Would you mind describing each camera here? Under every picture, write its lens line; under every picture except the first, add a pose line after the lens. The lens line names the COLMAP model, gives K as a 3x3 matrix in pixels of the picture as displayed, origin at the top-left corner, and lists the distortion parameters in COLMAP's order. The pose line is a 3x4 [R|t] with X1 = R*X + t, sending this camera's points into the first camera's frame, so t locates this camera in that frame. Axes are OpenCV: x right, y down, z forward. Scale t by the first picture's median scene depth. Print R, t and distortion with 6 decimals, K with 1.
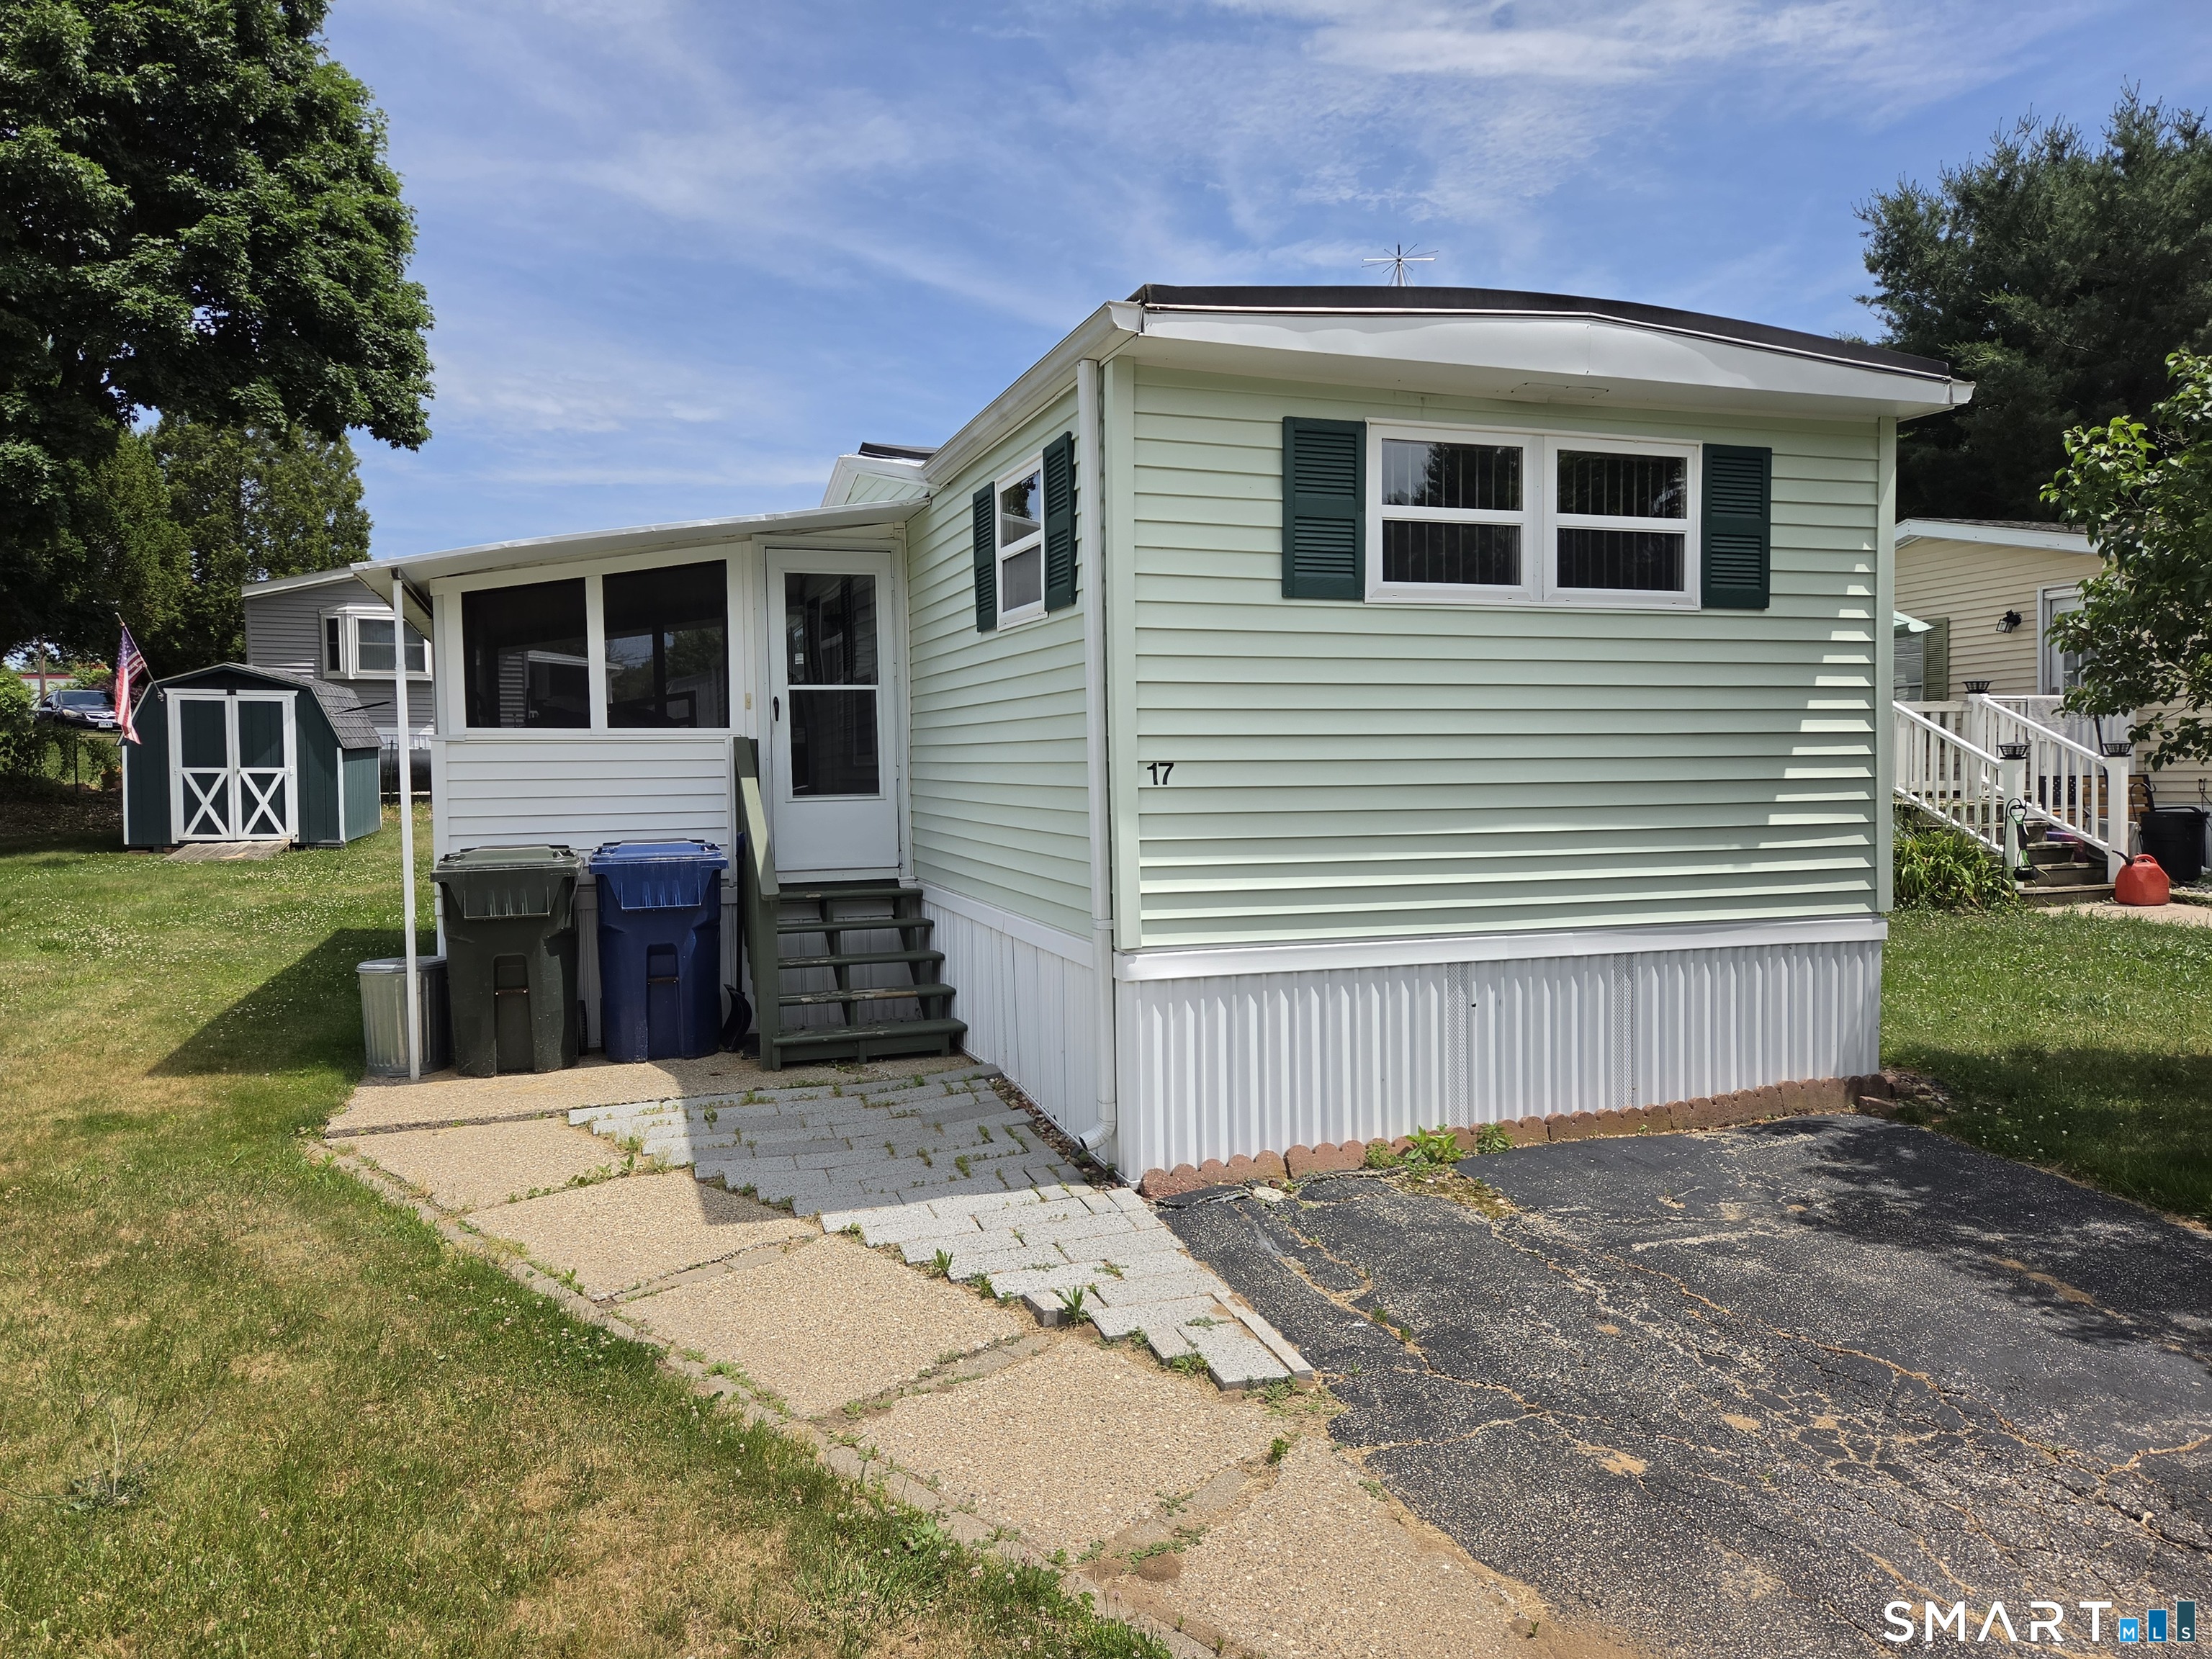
lens RADIAL K [[1494.0, 0, 1111.6], [0, 1494.0, 828.6], [0, 0, 1]] dist [0.028987, -0.004215]
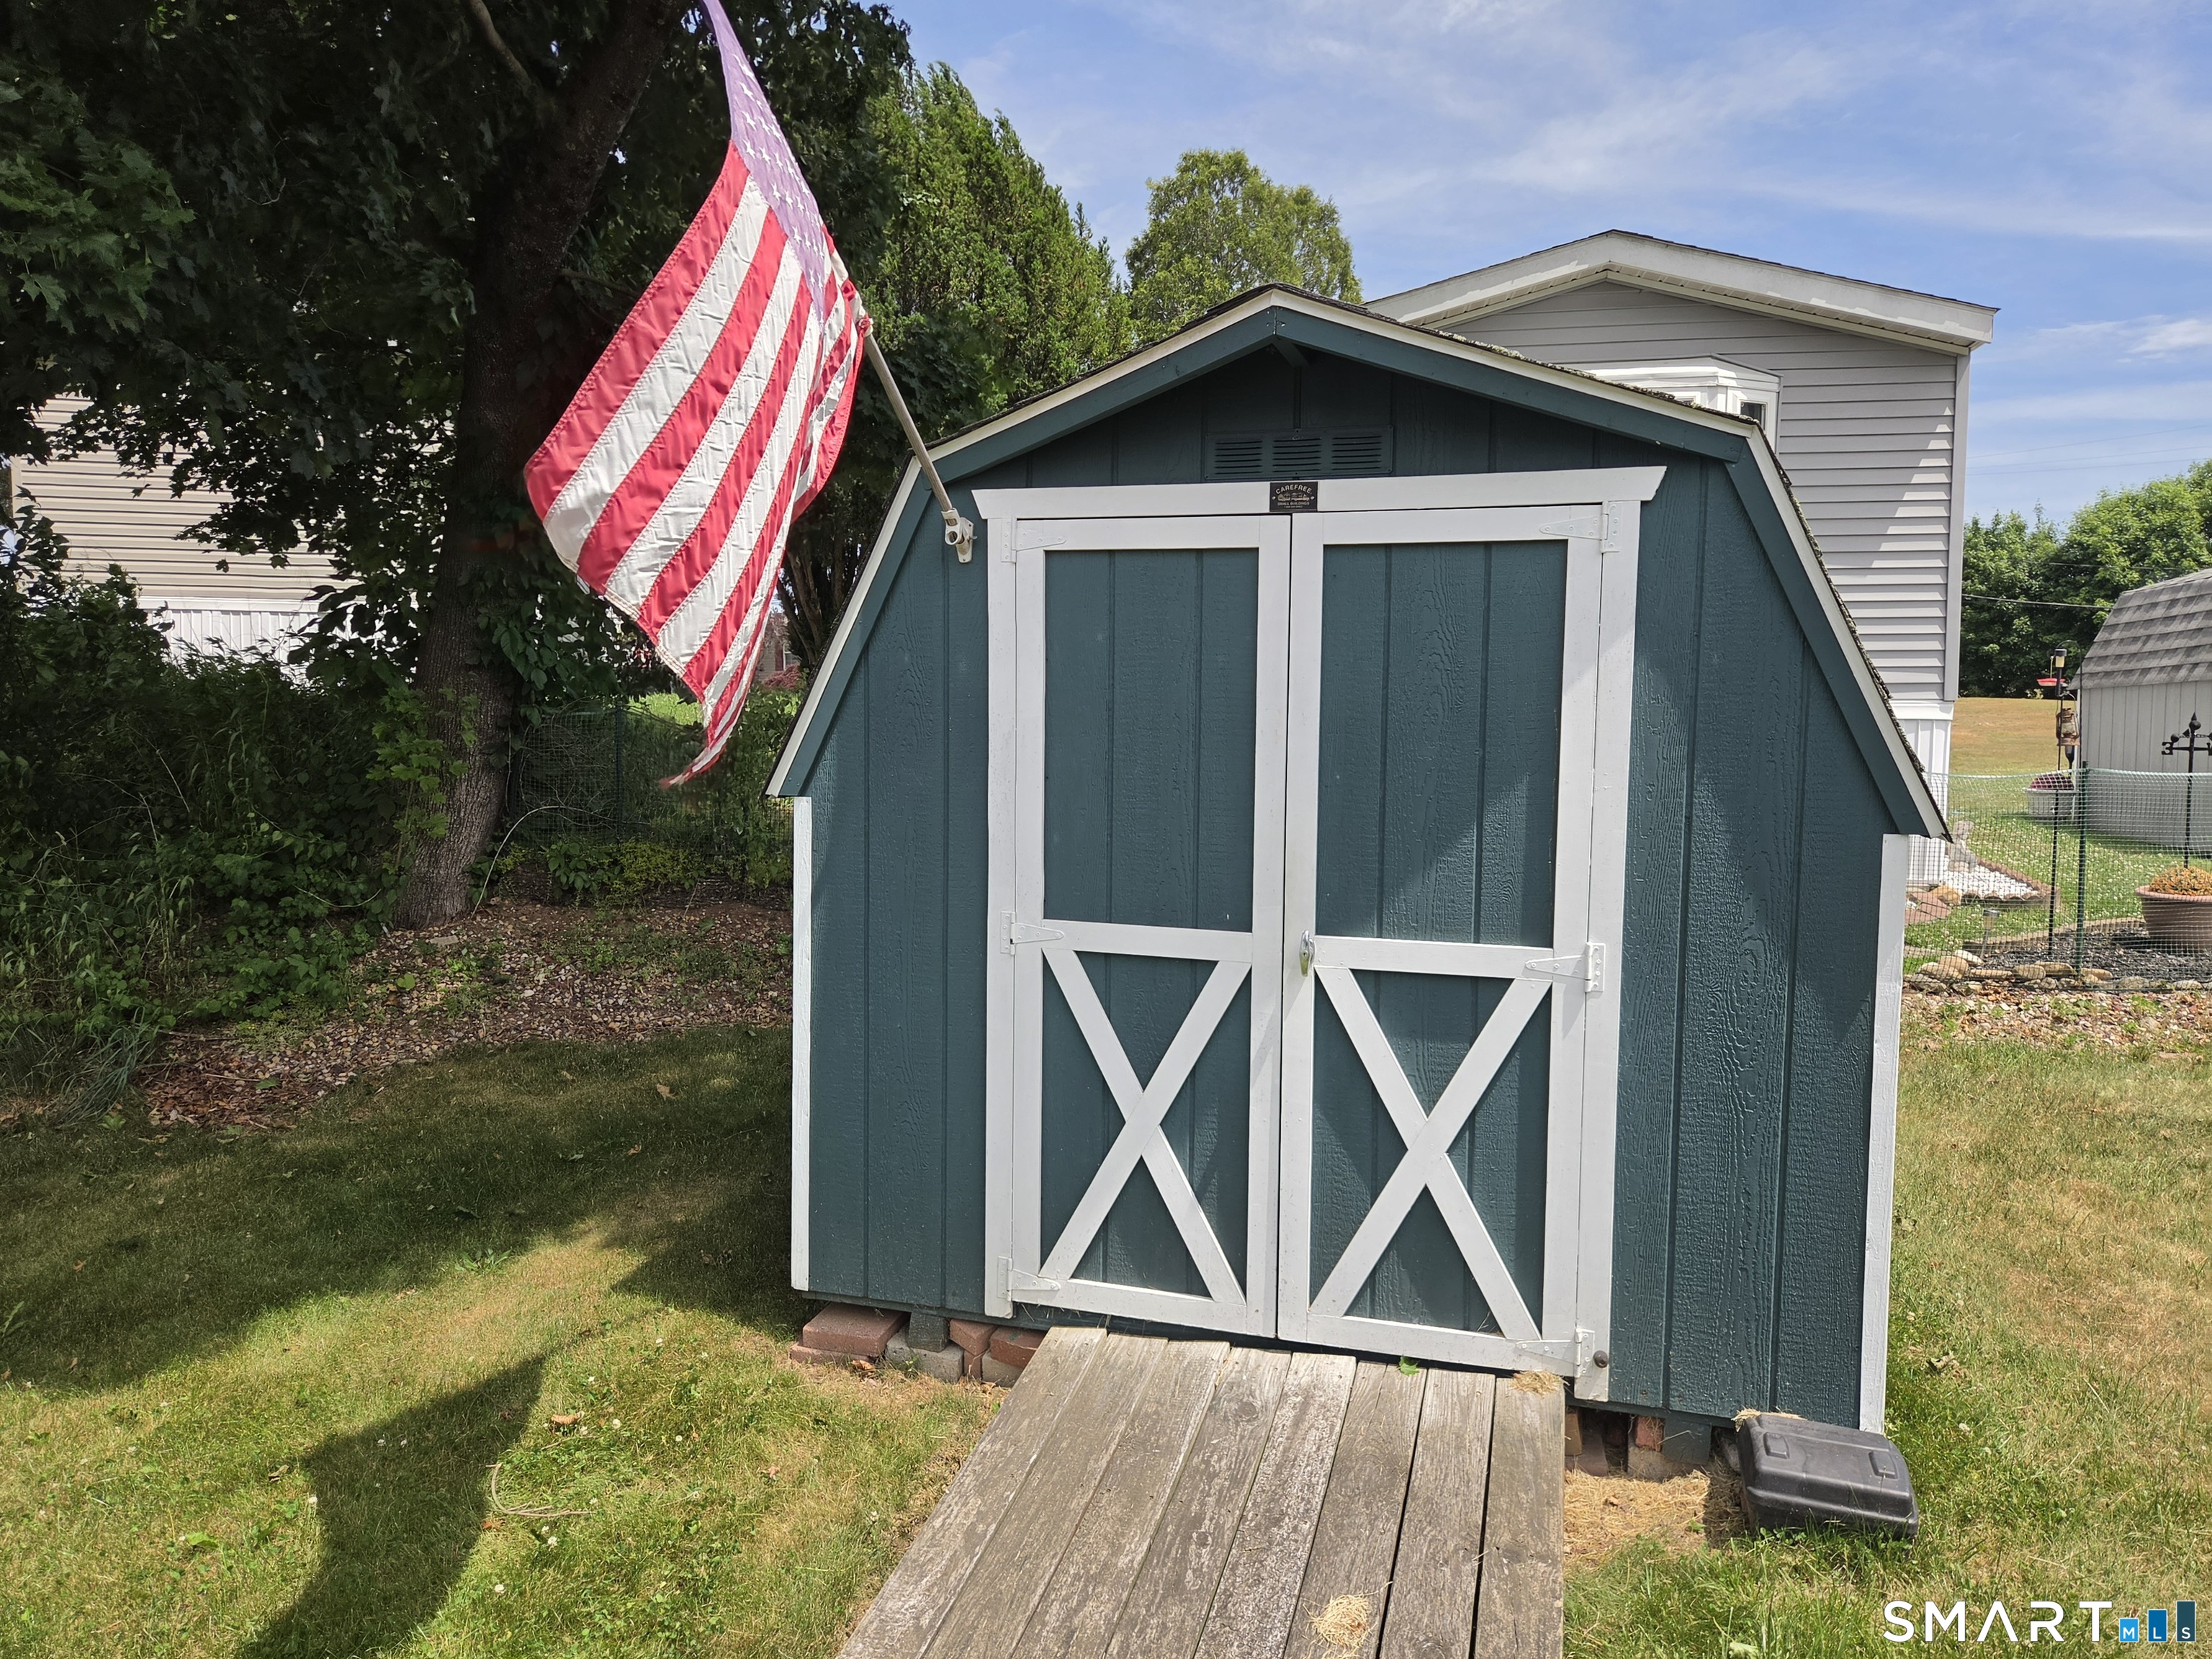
lens RADIAL K [[1494.0, 0, 1105.9], [0, 1494.0, 831.1], [0, 0, 1]] dist [0.028987, -0.004215]
pose [[0.840820, 0.044886, -0.539450, -0.507533], [-0.036649, 0.998990, 0.025998, -0.055911], [0.540072, -0.002090, 0.841616, 0.844383]]
